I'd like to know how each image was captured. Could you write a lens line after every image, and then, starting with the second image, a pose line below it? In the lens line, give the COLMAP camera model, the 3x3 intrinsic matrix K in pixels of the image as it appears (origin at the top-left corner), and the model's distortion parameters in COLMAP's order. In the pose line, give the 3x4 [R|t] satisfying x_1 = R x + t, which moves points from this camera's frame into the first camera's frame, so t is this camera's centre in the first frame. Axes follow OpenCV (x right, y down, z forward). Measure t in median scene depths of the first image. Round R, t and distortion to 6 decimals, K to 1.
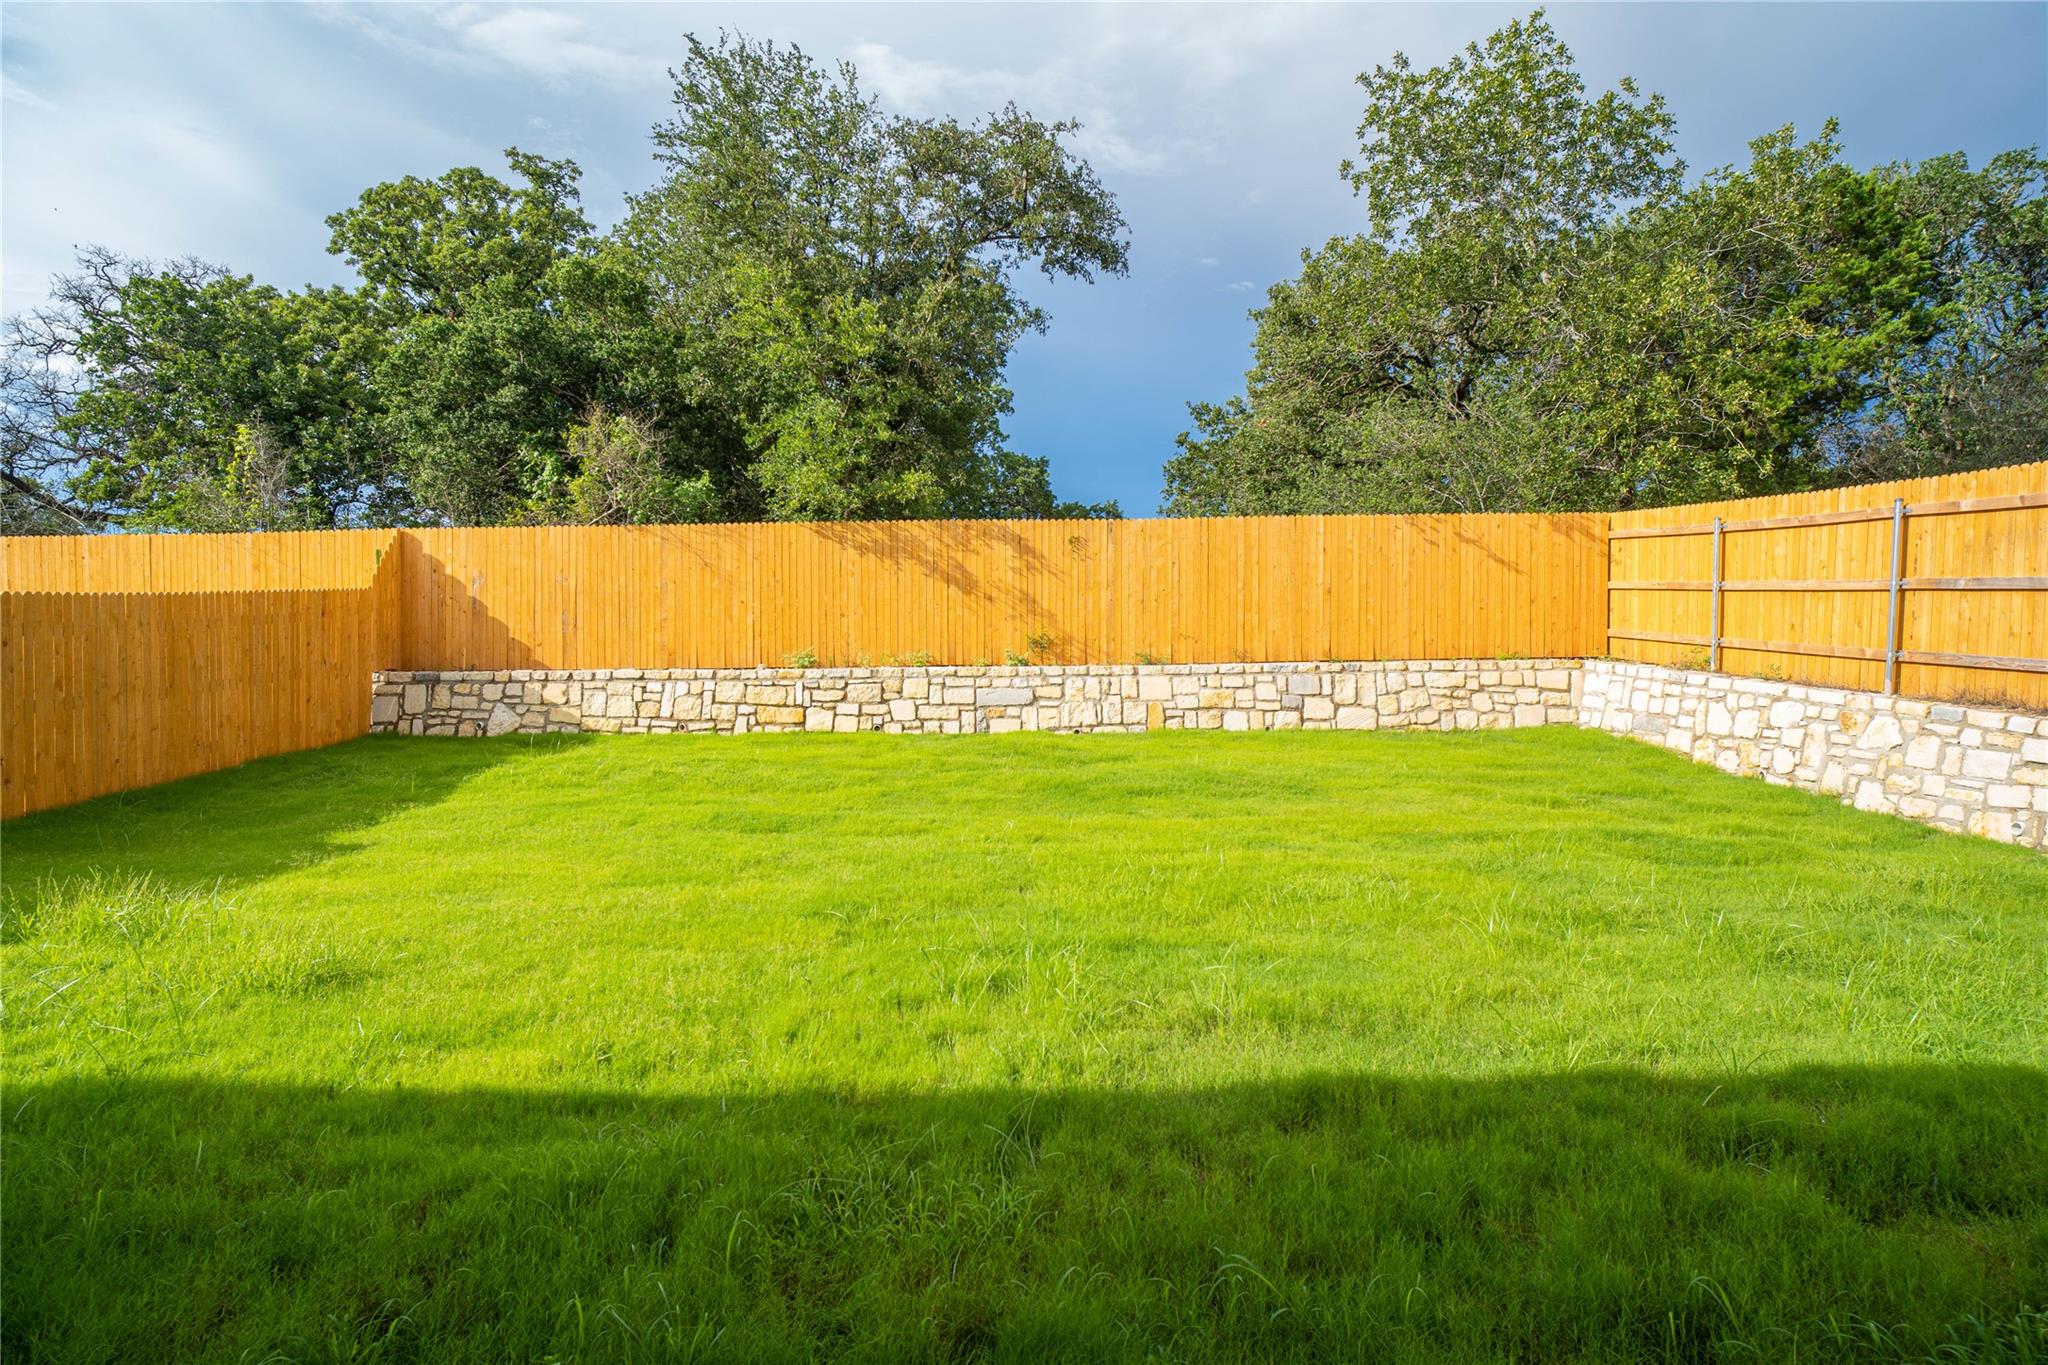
lens RADIAL K [[1079.9, 0, 1029.2], [0, 1079.9, 682.9], [0, 0, 1]] dist [-0.049352, 0.008838]
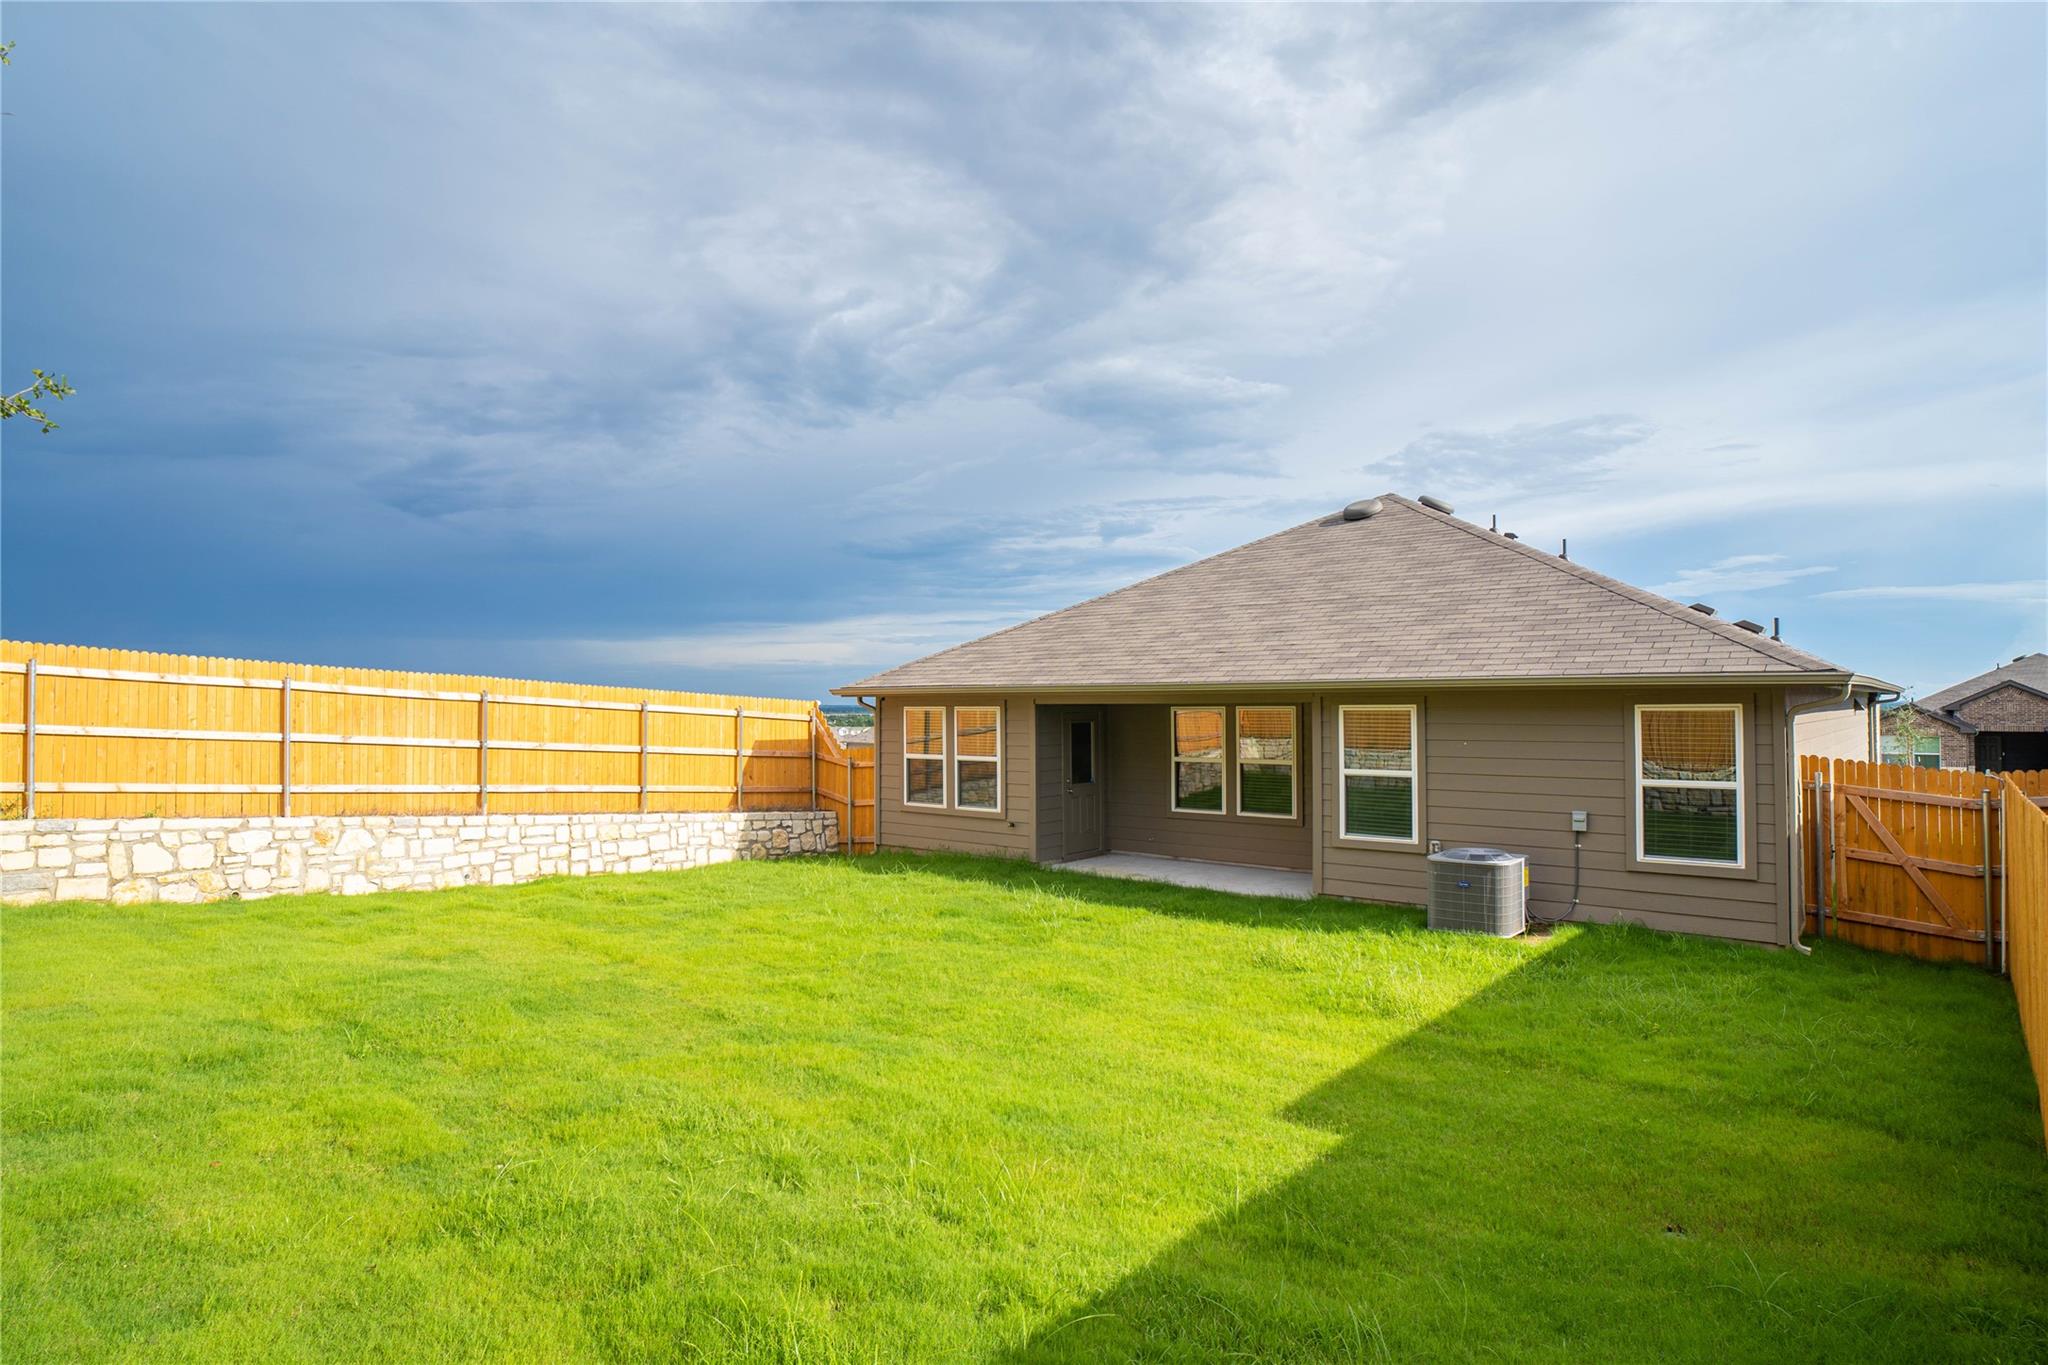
lens RADIAL K [[1079.9, 0, 1024.0], [0, 1079.9, 683.2], [0, 0, 1]] dist [-0.049352, 0.008838]
pose [[-0.749900, 0.006799, 0.661517, -0.861094], [0.012216, 0.999919, 0.003571, -0.163157], [-0.661439, 0.010760, -0.749922, 1.429768]]
